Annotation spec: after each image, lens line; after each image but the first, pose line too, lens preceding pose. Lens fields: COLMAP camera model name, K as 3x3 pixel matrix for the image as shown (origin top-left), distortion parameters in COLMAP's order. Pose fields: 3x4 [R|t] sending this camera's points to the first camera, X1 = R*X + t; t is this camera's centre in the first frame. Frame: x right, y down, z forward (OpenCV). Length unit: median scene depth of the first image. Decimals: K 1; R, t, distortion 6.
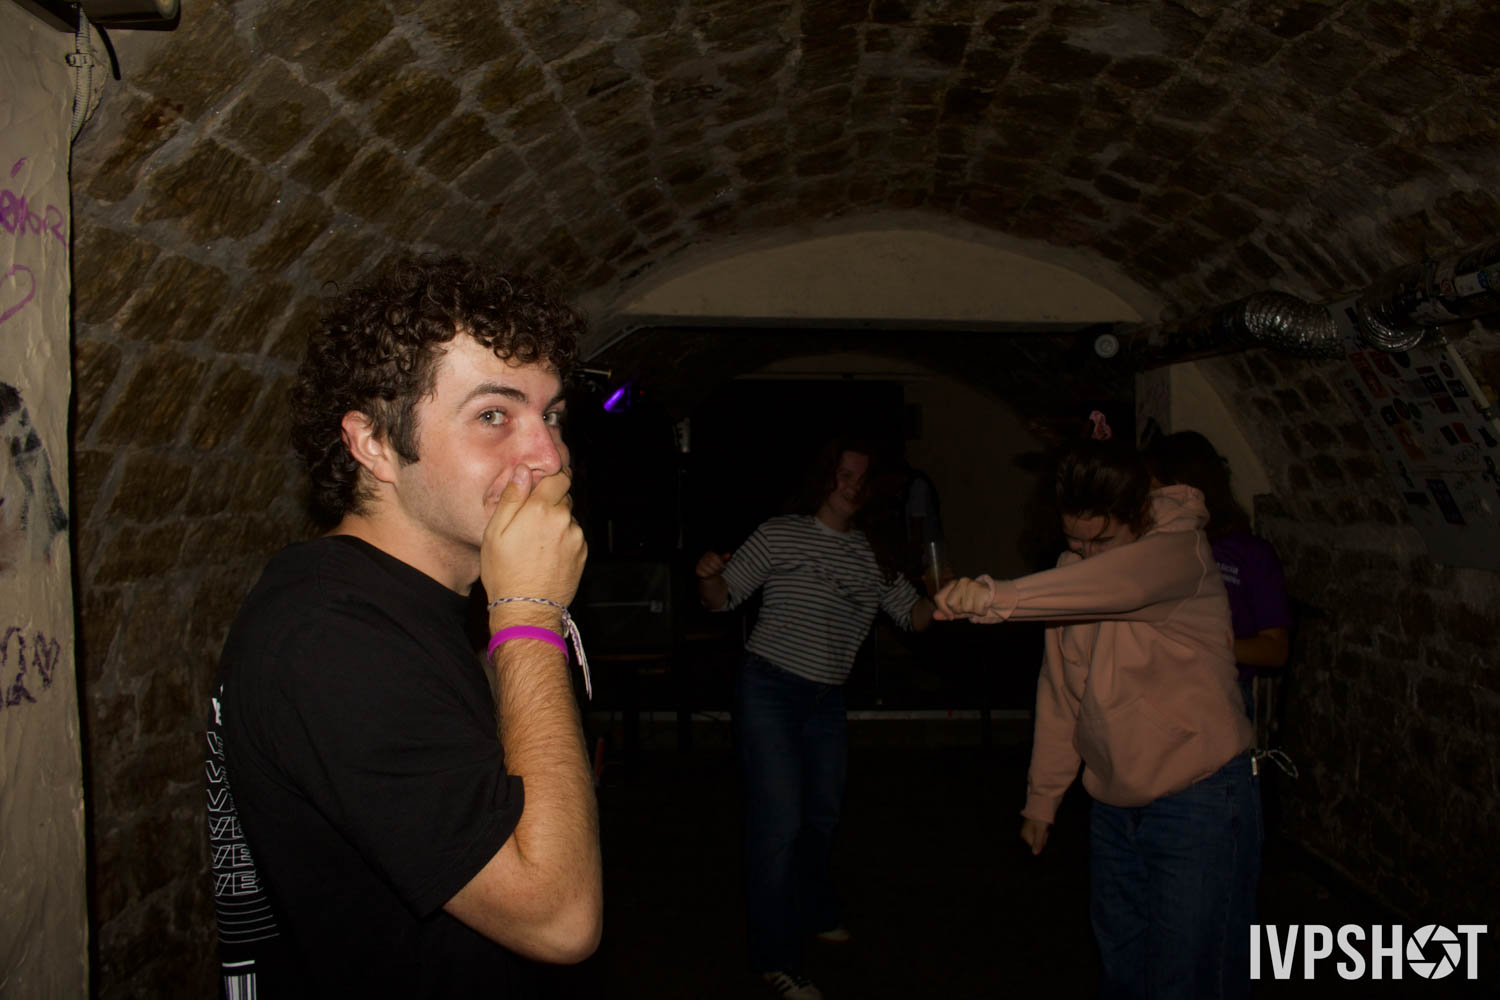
lens RADIAL K [[1275.6, 0, 751.0], [0, 1275.6, 513.1], [0, 0, 1]] dist [-0.138310, 0.095390]
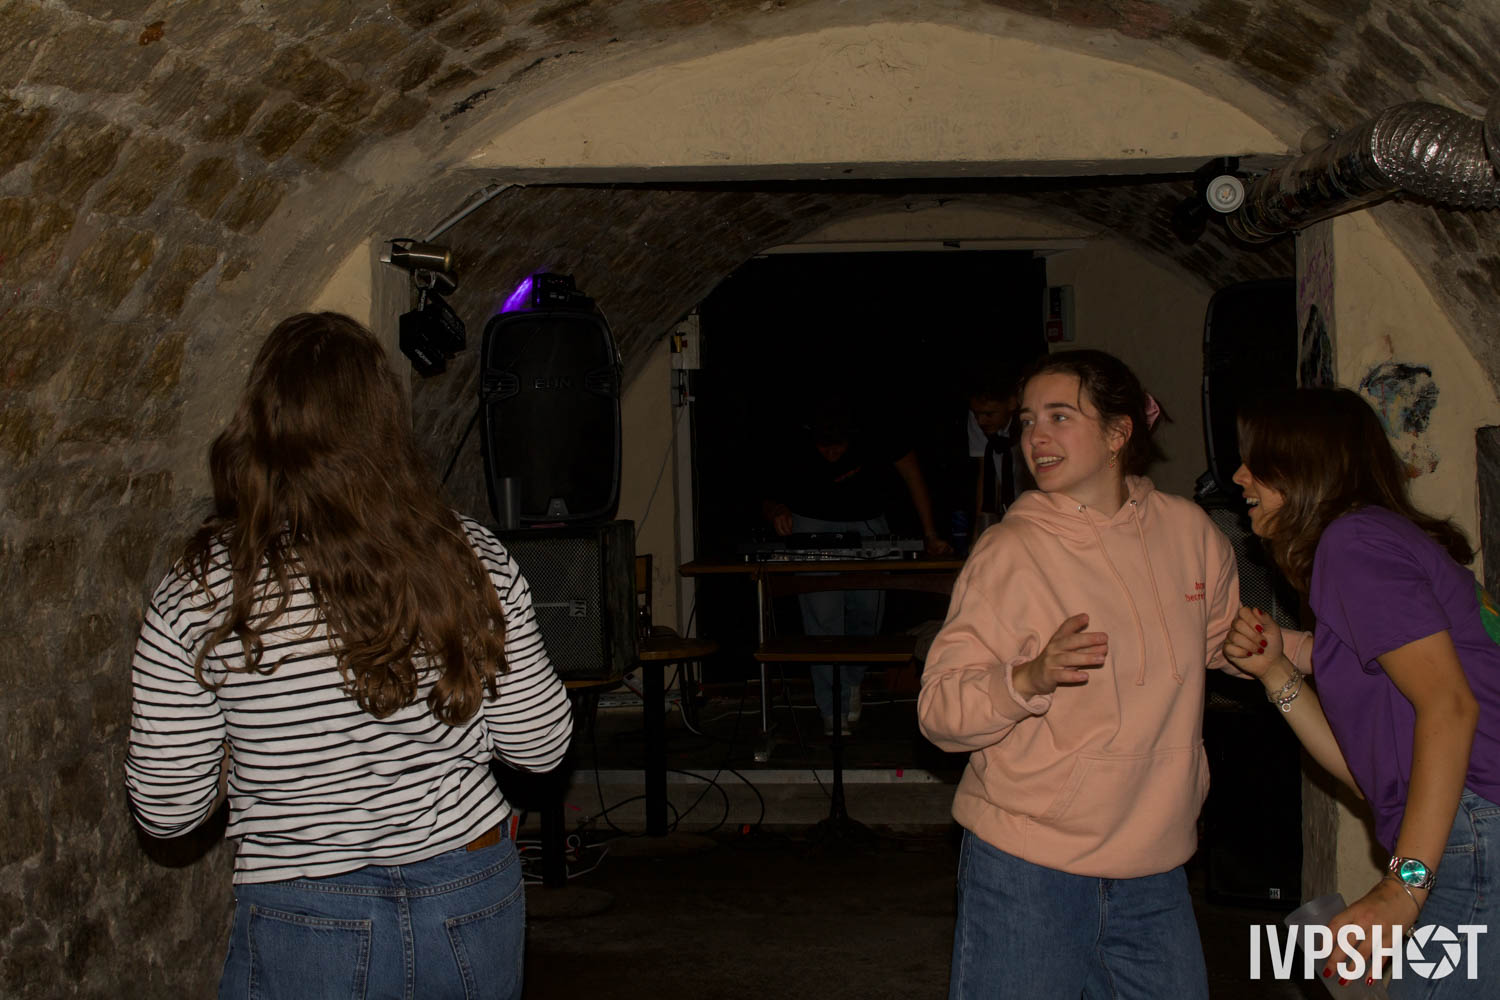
lens RADIAL K [[2018.4, 0, 749.1], [0, 2018.4, 491.4], [0, 0, 1]] dist [-0.099630, 0.000000]
pose [[0.993385, -0.011542, -0.114251, 0.166035], [0.013510, 0.999773, 0.016460, -0.004005], [0.114035, -0.017894, 0.993316, -0.024230]]
